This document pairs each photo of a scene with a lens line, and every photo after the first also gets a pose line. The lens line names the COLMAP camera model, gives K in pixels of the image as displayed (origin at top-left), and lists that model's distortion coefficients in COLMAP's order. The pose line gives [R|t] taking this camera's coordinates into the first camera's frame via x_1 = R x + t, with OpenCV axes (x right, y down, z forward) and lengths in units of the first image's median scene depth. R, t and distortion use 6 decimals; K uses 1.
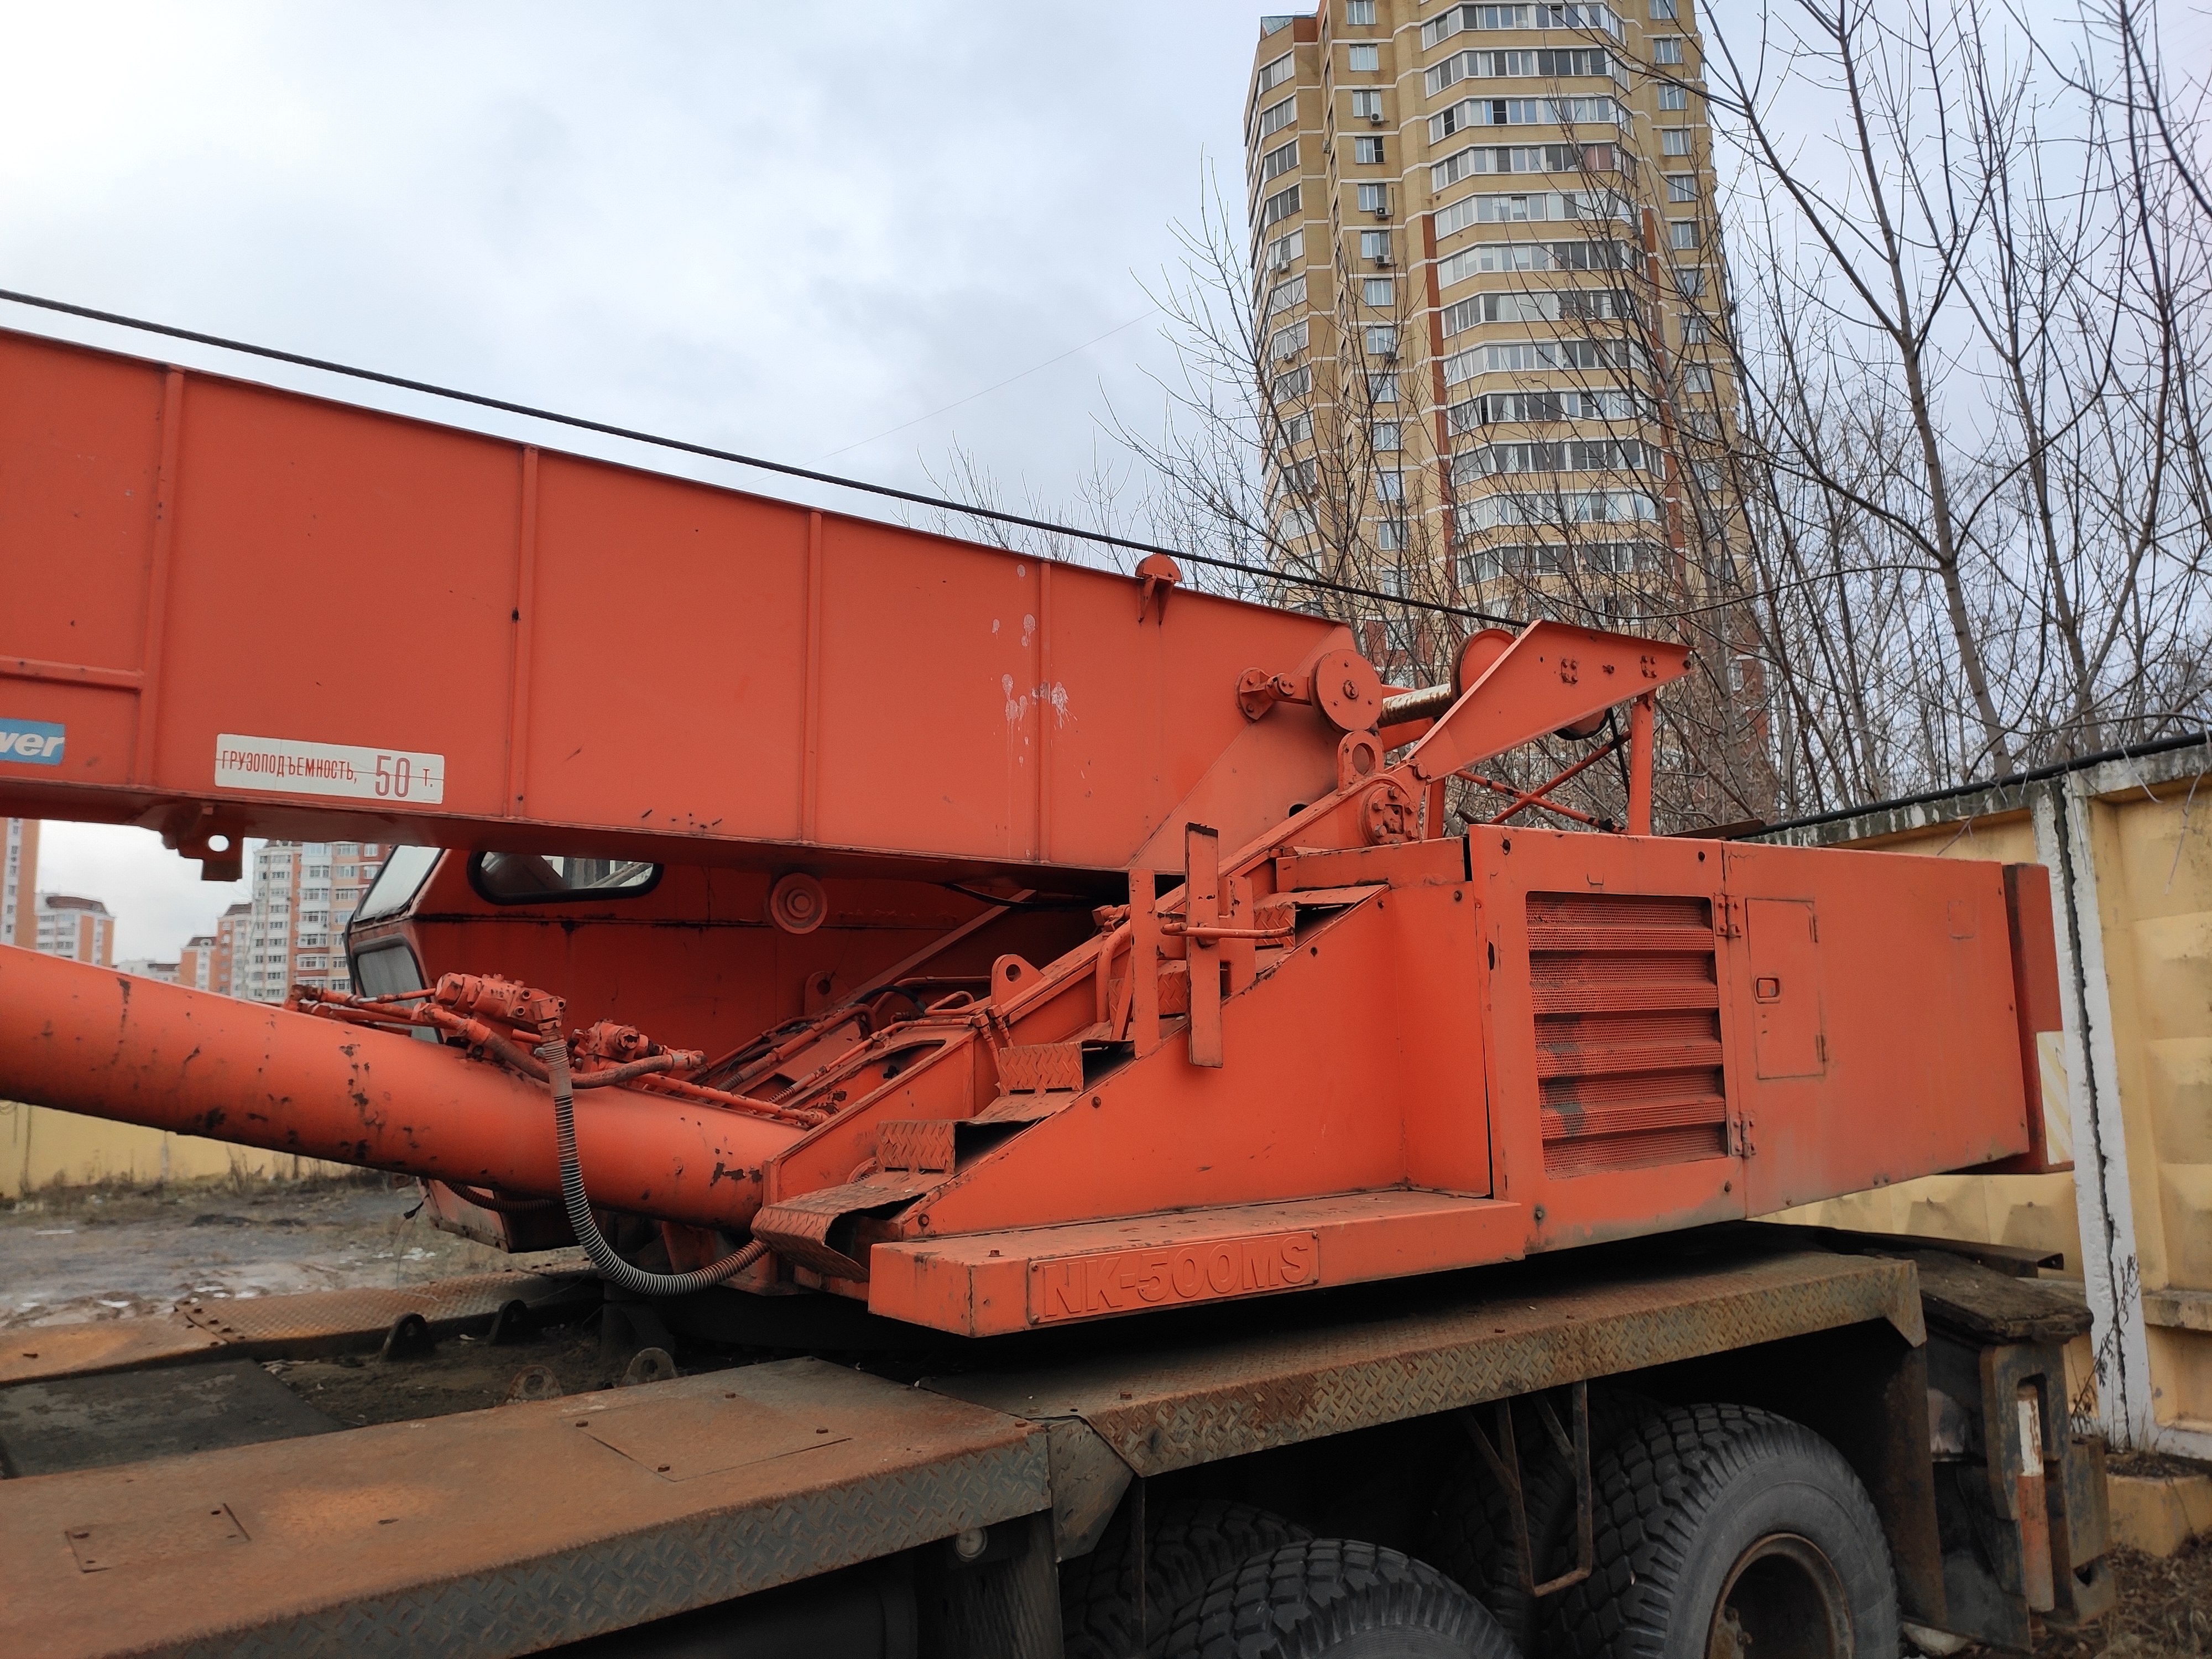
lens RADIAL K [[1645.9, 0, 1103.8], [0, 1645.9, 814.0], [0, 0, 1]] dist [0.086819, -0.112674]
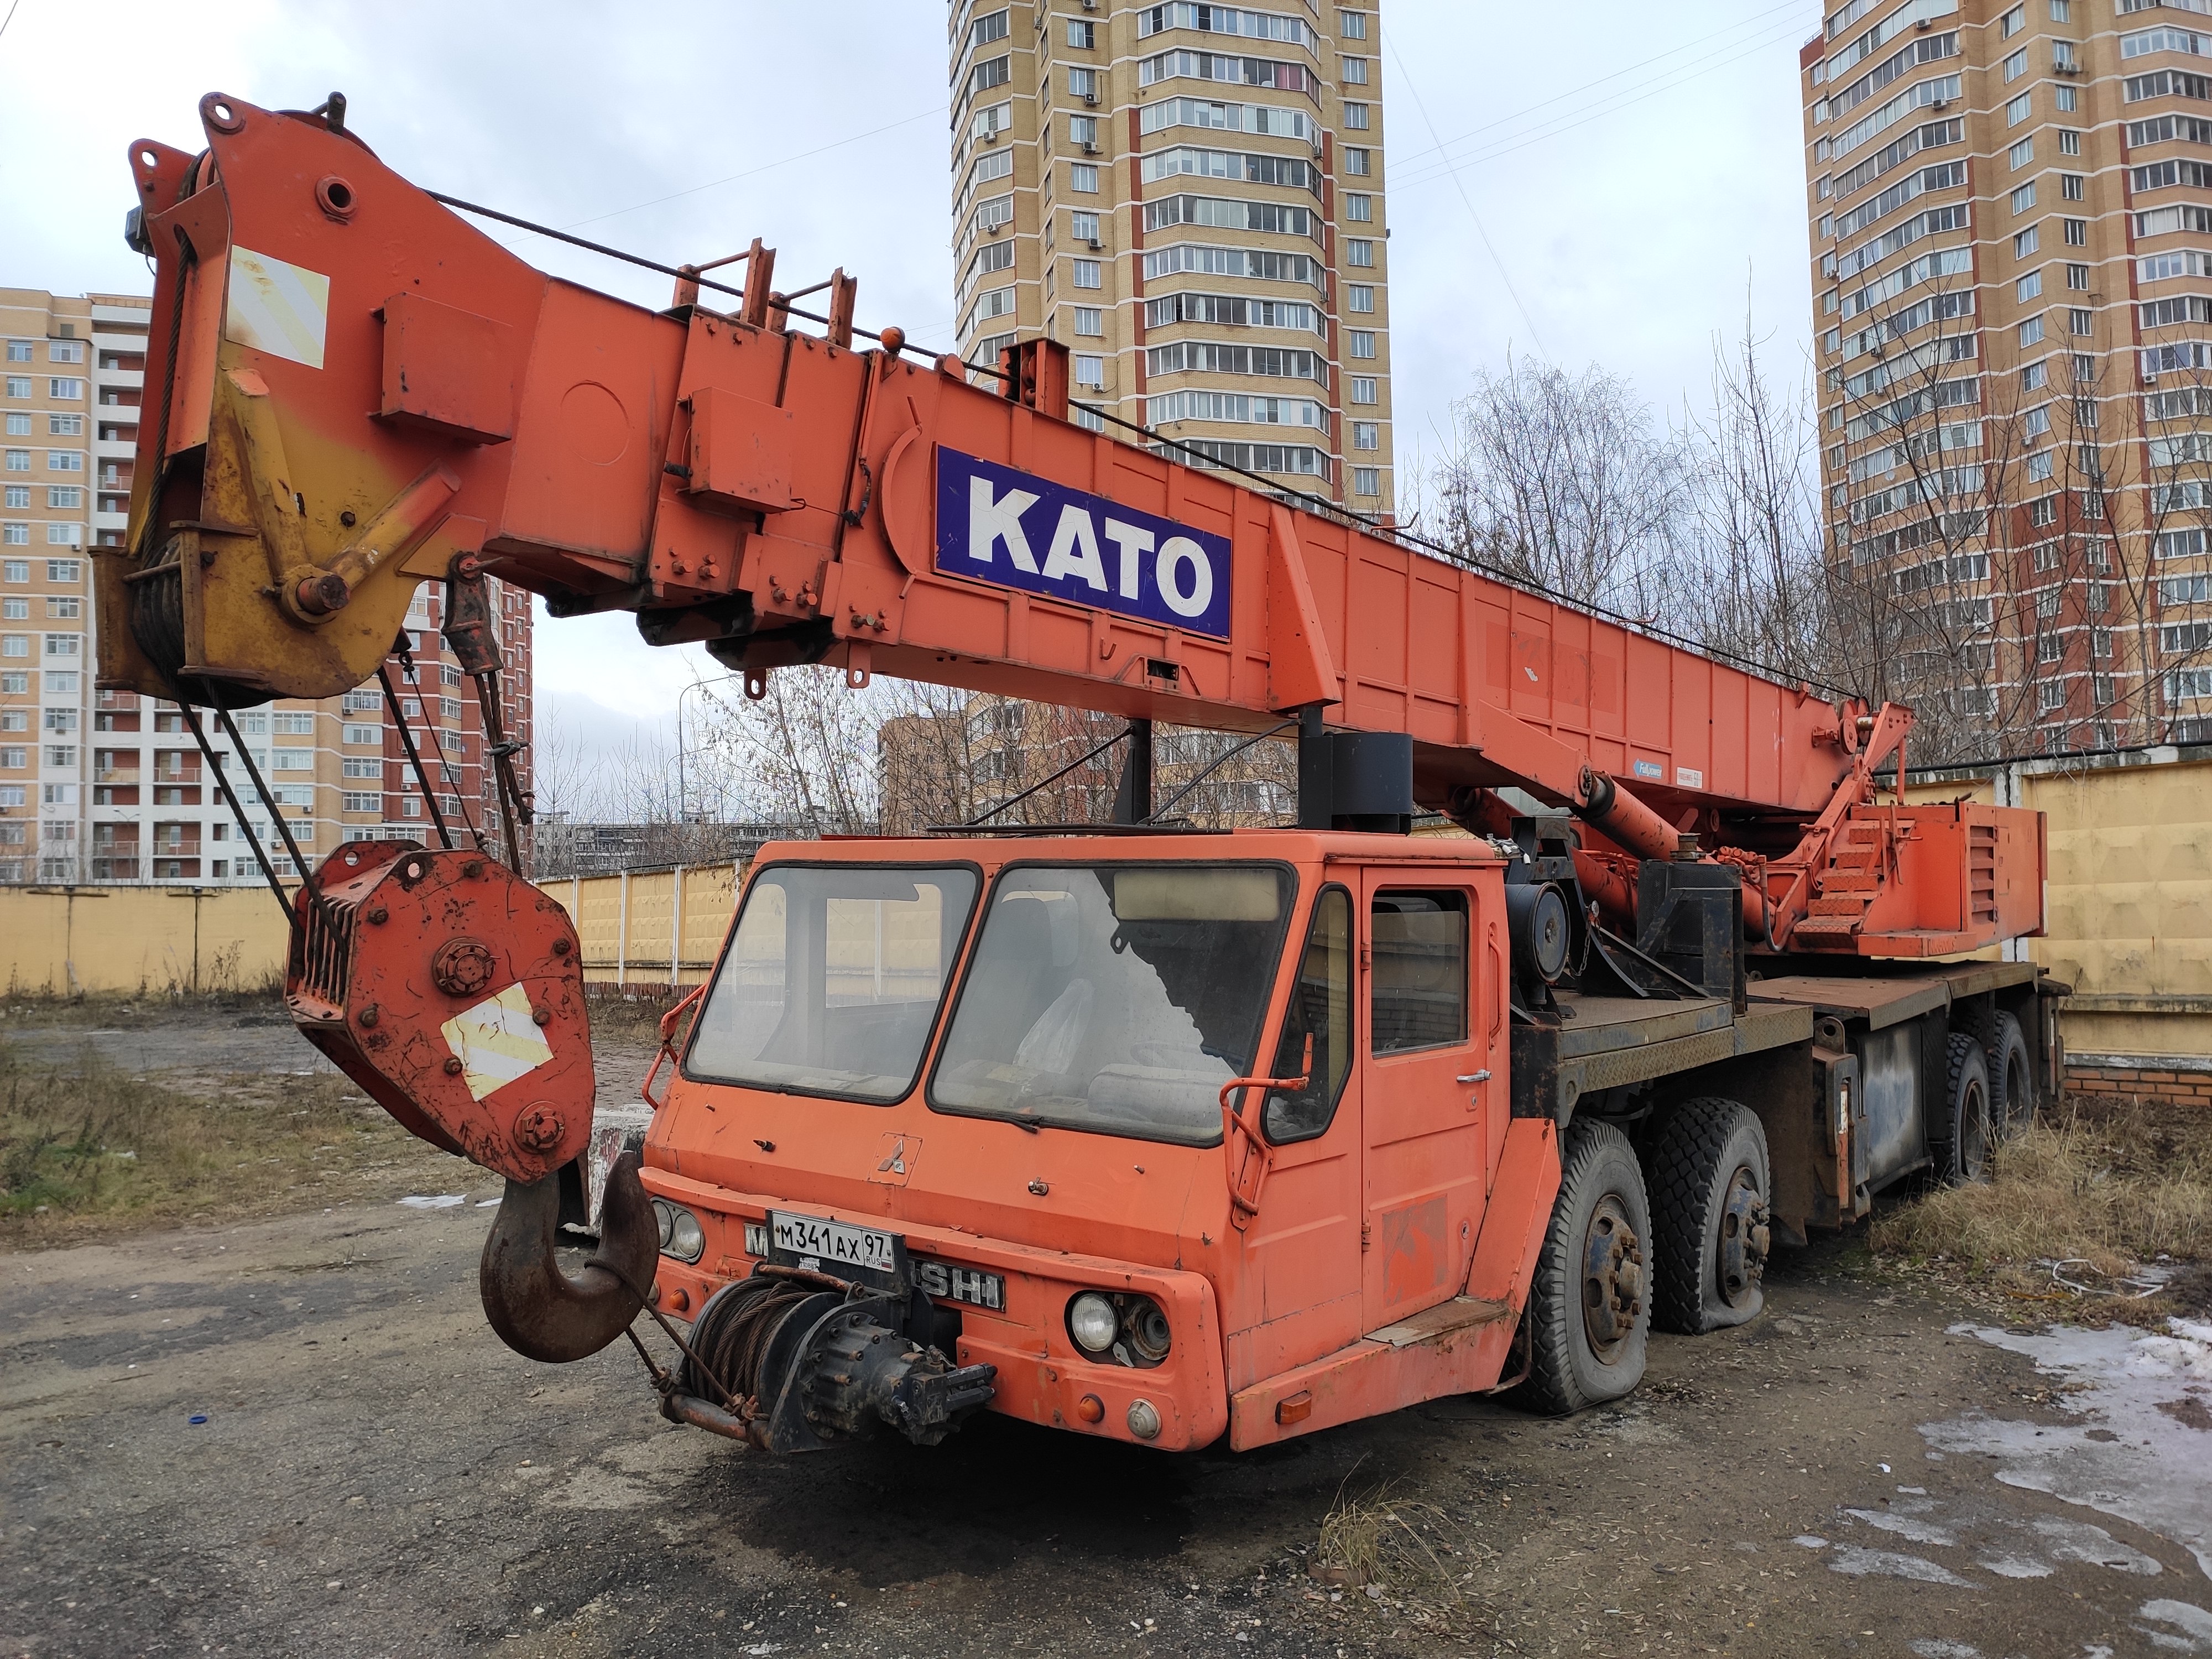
lens RADIAL K [[1645.9, 0, 1101.7], [0, 1645.9, 824.2], [0, 0, 1]] dist [0.086819, -0.112674]
pose [[0.967358, 0.031393, 0.251461, -1.733734], [-0.055947, 0.994269, 0.091098, -0.120887], [-0.247160, -0.102193, 0.963571, -1.266167]]
